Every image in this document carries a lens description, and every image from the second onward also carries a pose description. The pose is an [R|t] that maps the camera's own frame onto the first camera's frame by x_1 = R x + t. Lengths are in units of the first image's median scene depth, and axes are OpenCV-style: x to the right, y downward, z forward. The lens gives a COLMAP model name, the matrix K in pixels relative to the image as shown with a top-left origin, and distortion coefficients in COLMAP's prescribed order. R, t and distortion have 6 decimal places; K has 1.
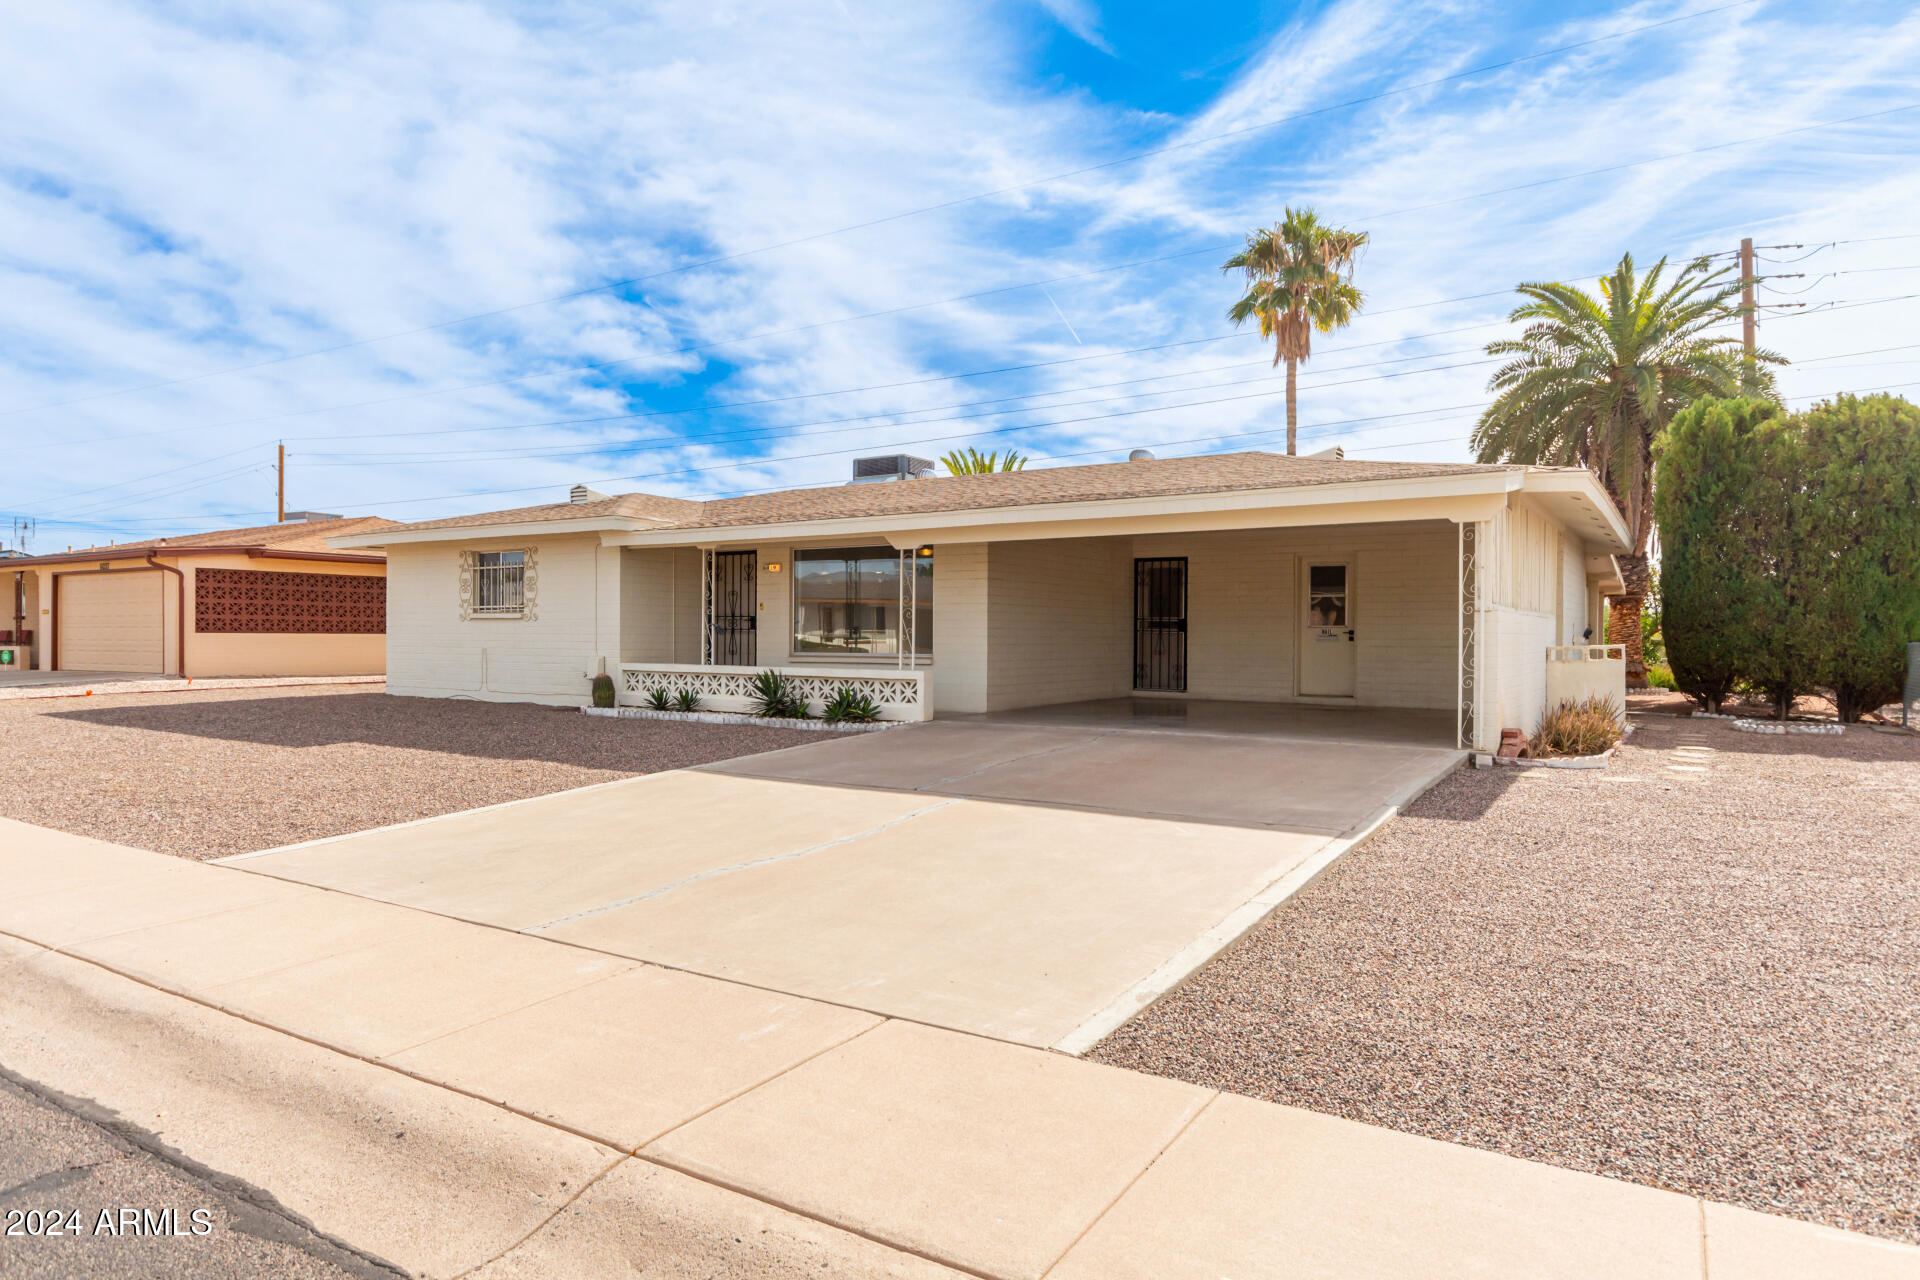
lens RADIAL K [[1151.8, 0, 978.5], [0, 1151.8, 636.1], [0, 0, 1]] dist [0.000713, 0.000066]
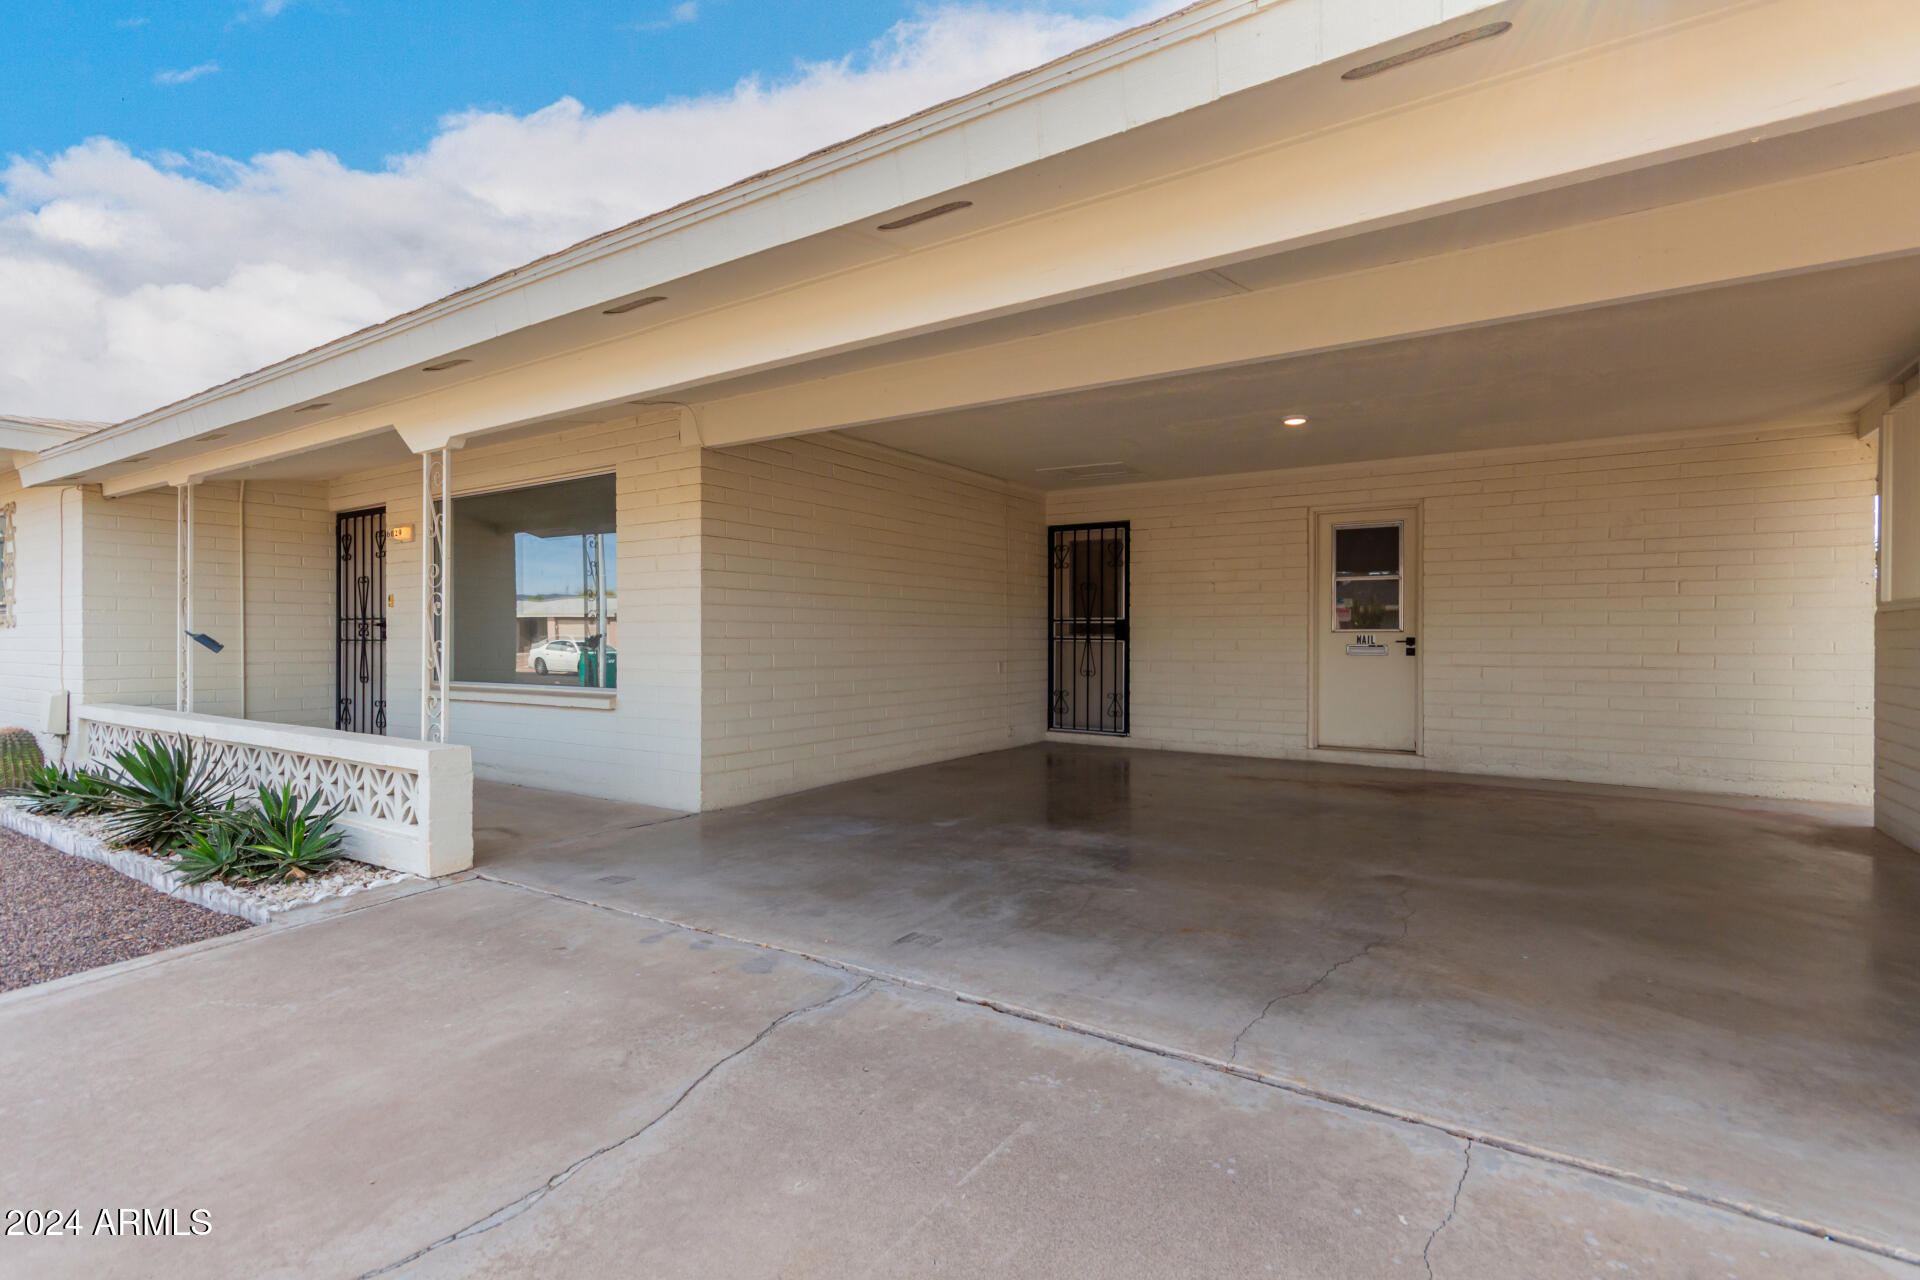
lens RADIAL K [[887.3, 0, 967.4], [0, 887.3, 637.4], [0, 0, 1]] dist [0.003382, 0.001179]
pose [[0.999597, -0.004756, -0.028001, 0.106443], [0.004711, 0.999987, -0.001678, -0.004896], [0.028008, 0.001545, 0.999606, 0.514805]]
